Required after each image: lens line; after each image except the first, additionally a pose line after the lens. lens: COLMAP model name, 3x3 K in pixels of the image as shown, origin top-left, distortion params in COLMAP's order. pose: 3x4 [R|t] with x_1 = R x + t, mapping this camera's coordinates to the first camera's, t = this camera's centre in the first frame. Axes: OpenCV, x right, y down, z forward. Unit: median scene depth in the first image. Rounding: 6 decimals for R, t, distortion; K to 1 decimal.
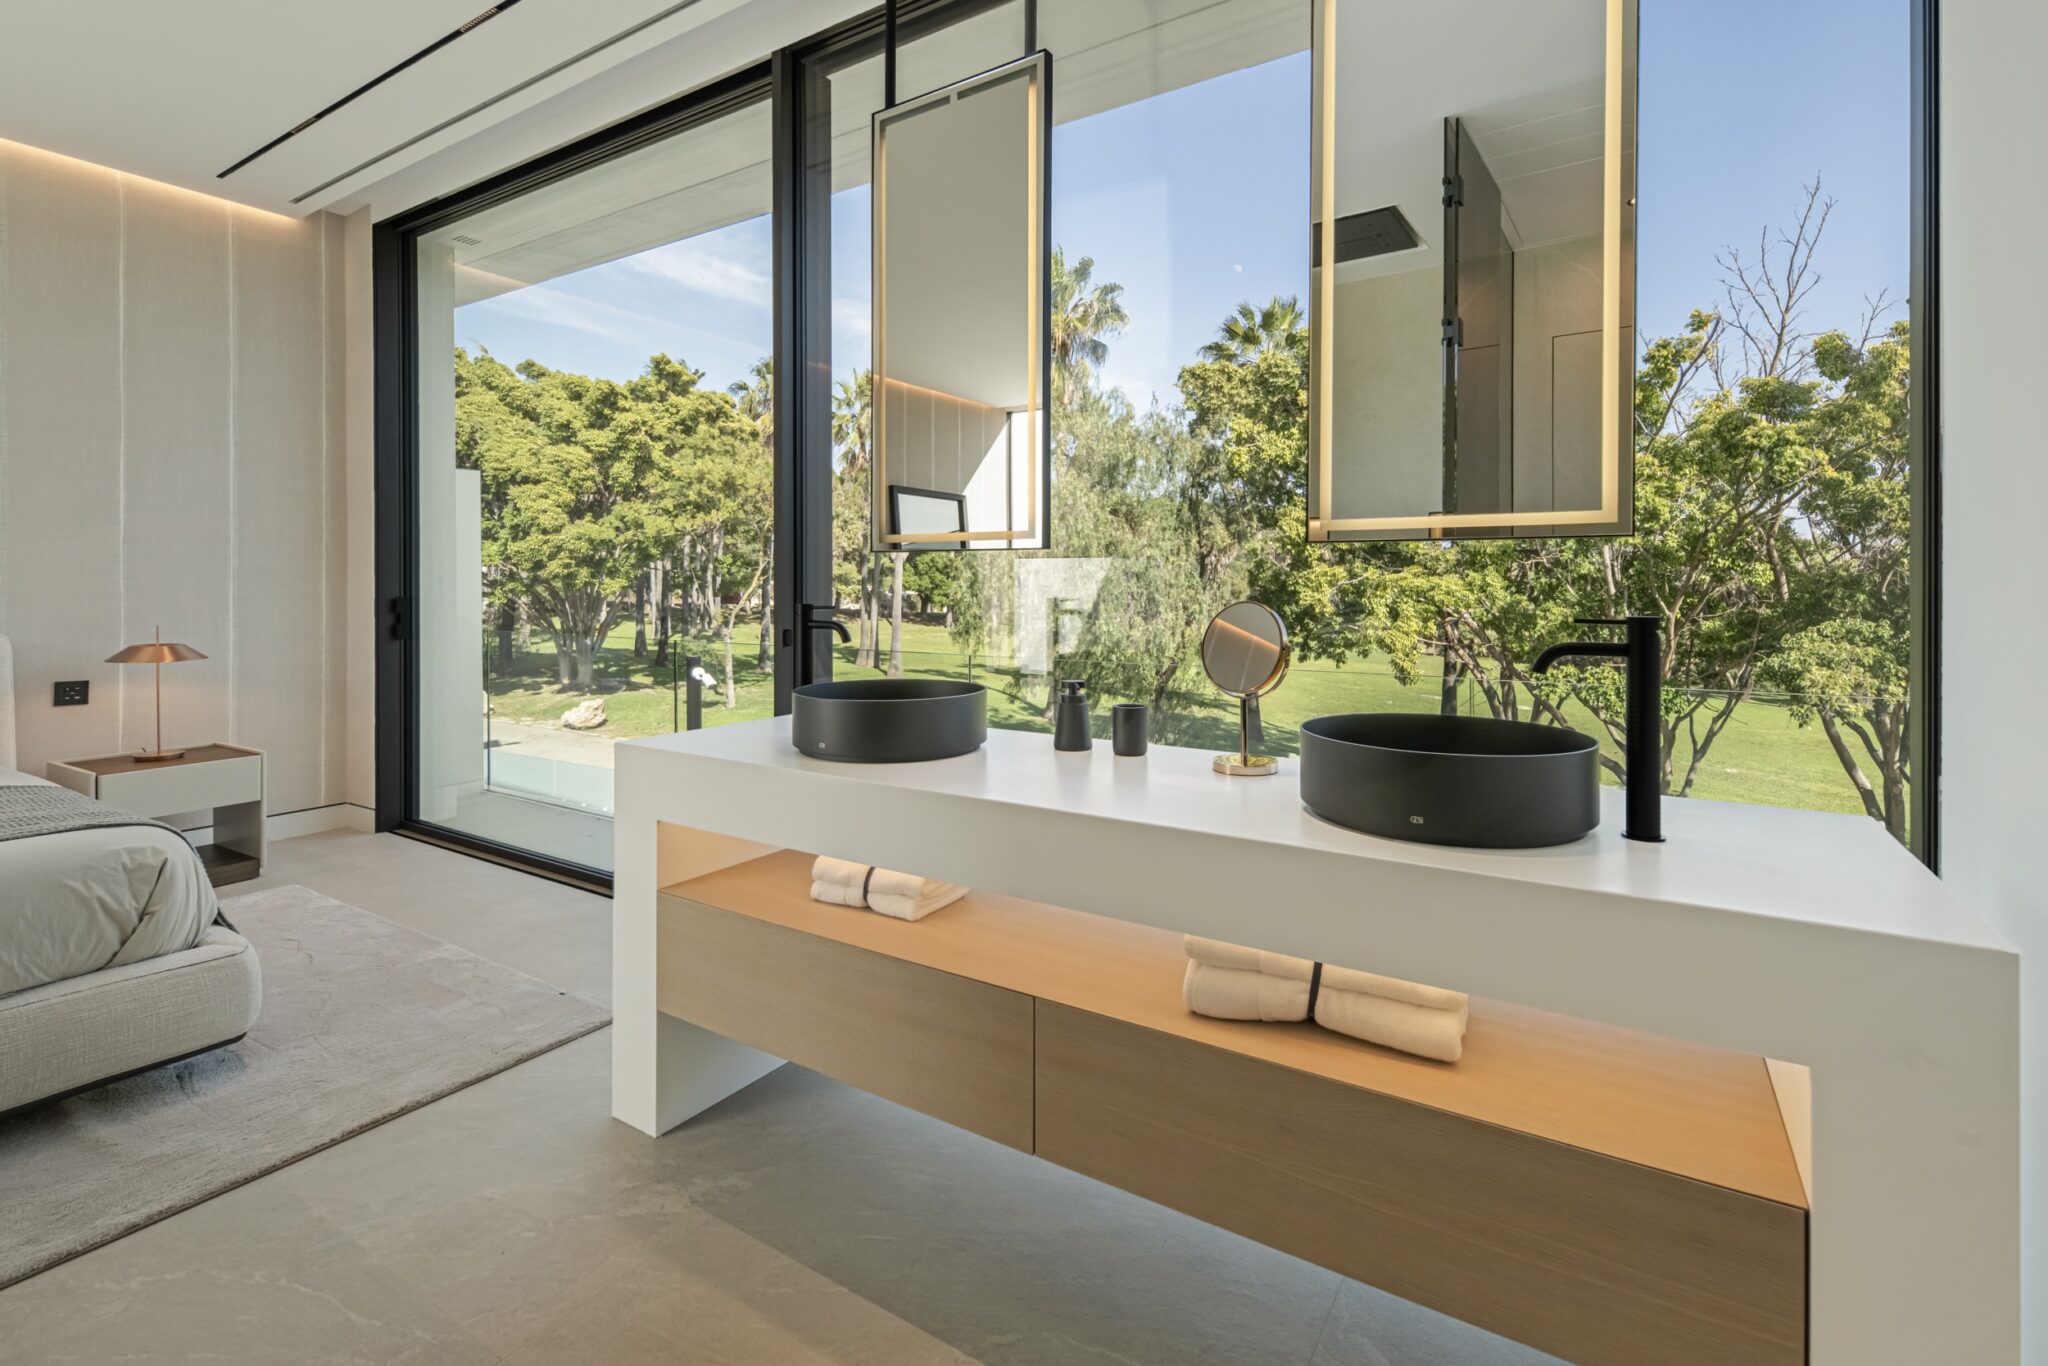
lens RADIAL K [[896.4, 0, 1039.6], [0, 896.4, 583.2], [0, 0, 1]] dist [0.011266, -0.004886]
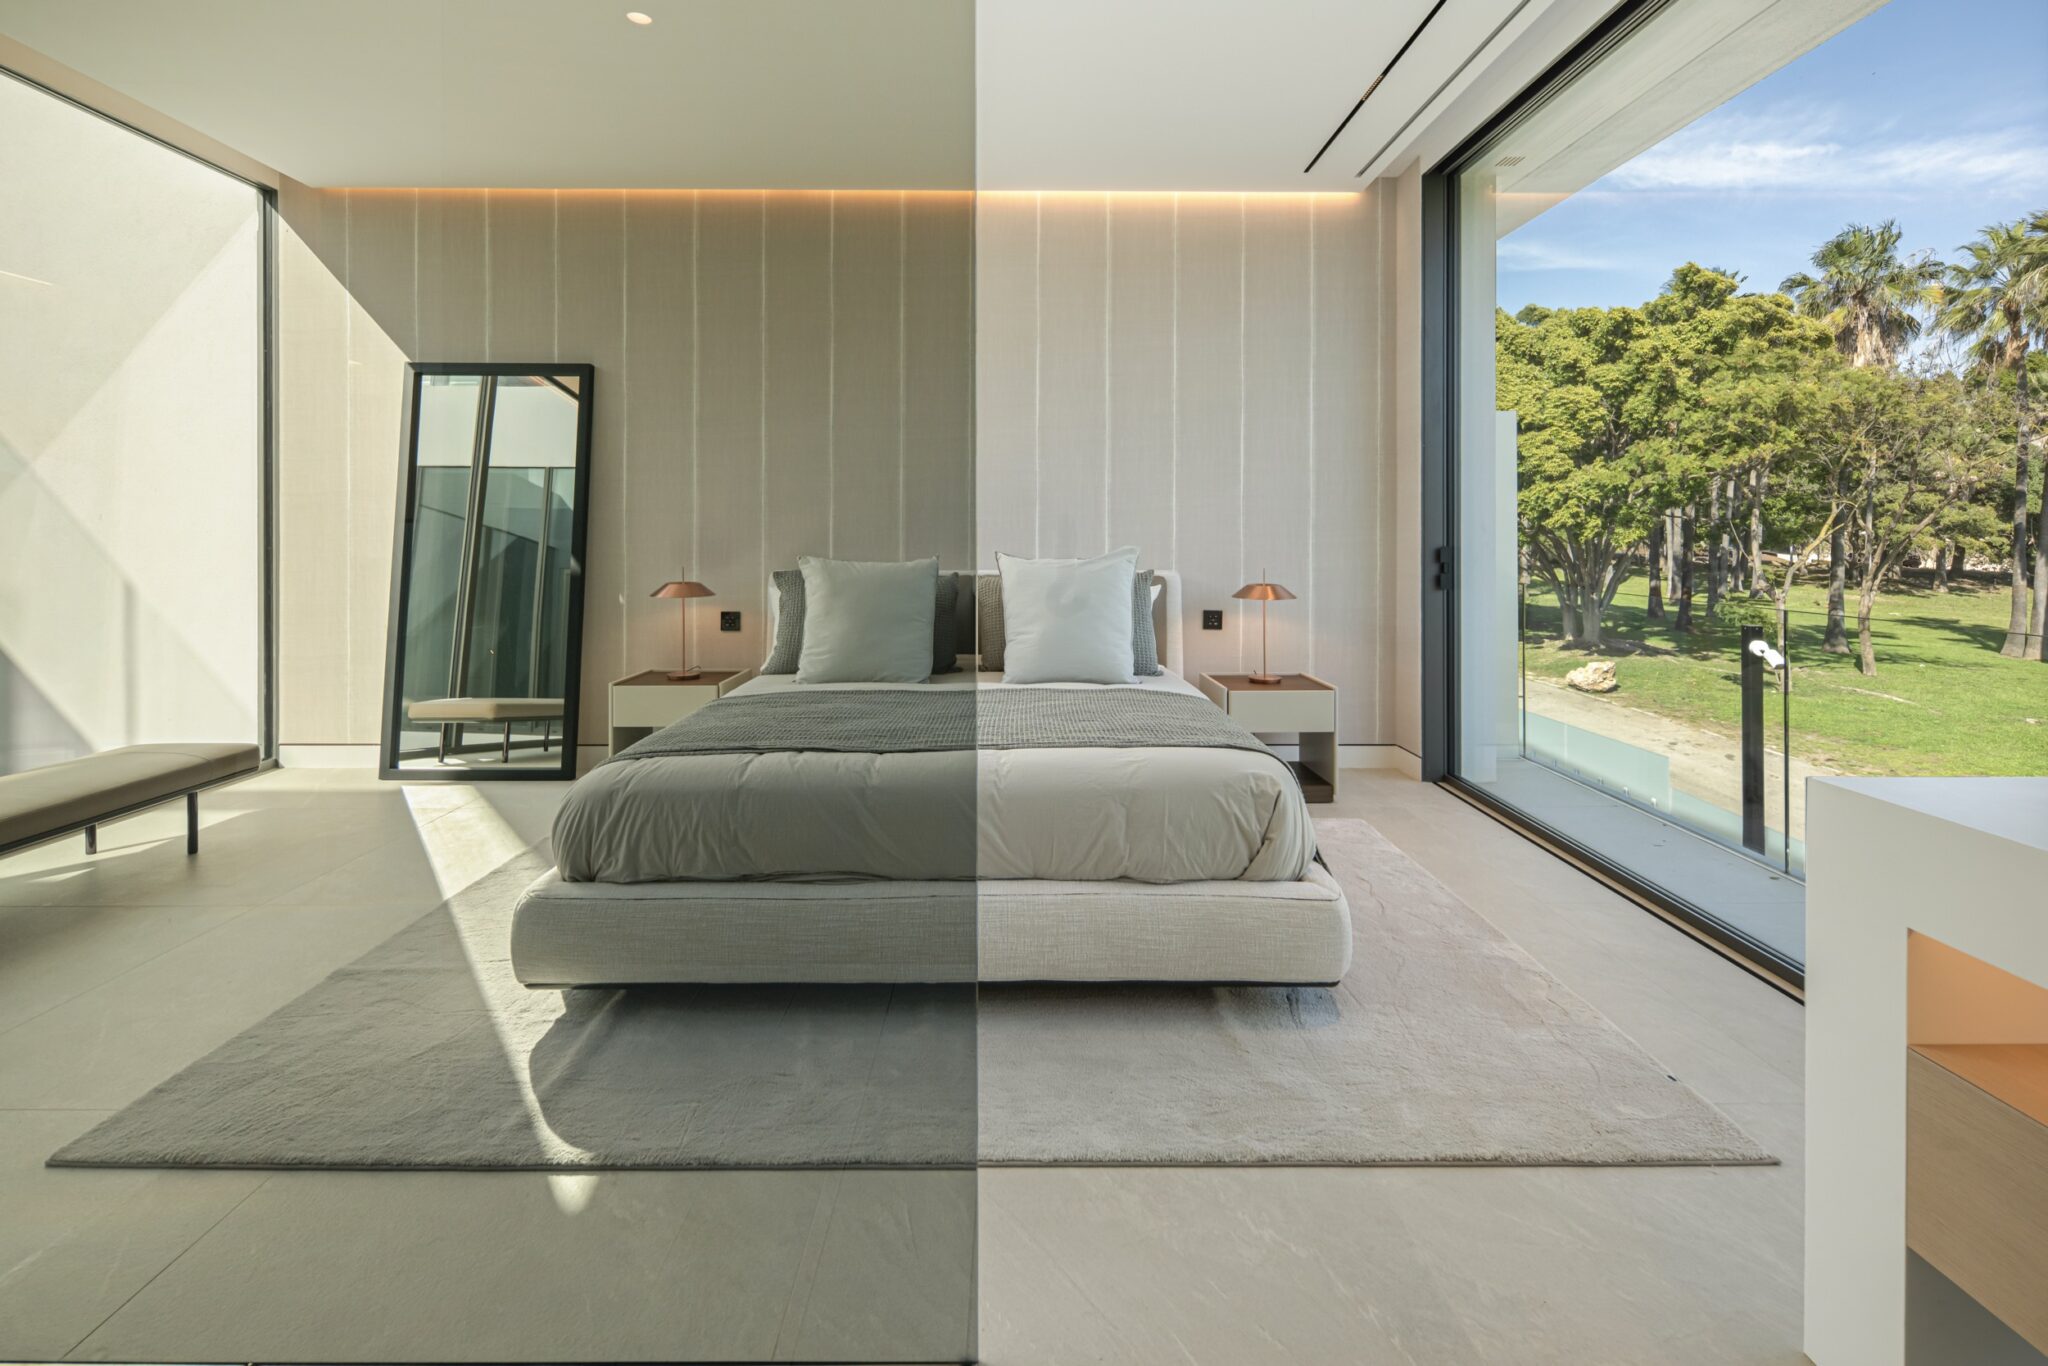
lens RADIAL K [[896.4, 0, 1028.9], [0, 896.4, 539.0], [0, 0, 1]] dist [0.011266, -0.004886]
pose [[0.527502, 0.005712, -0.849534, -0.118658], [-0.000751, 0.999980, 0.006258, 0.001286], [0.849553, -0.002663, 0.527496, 0.099808]]
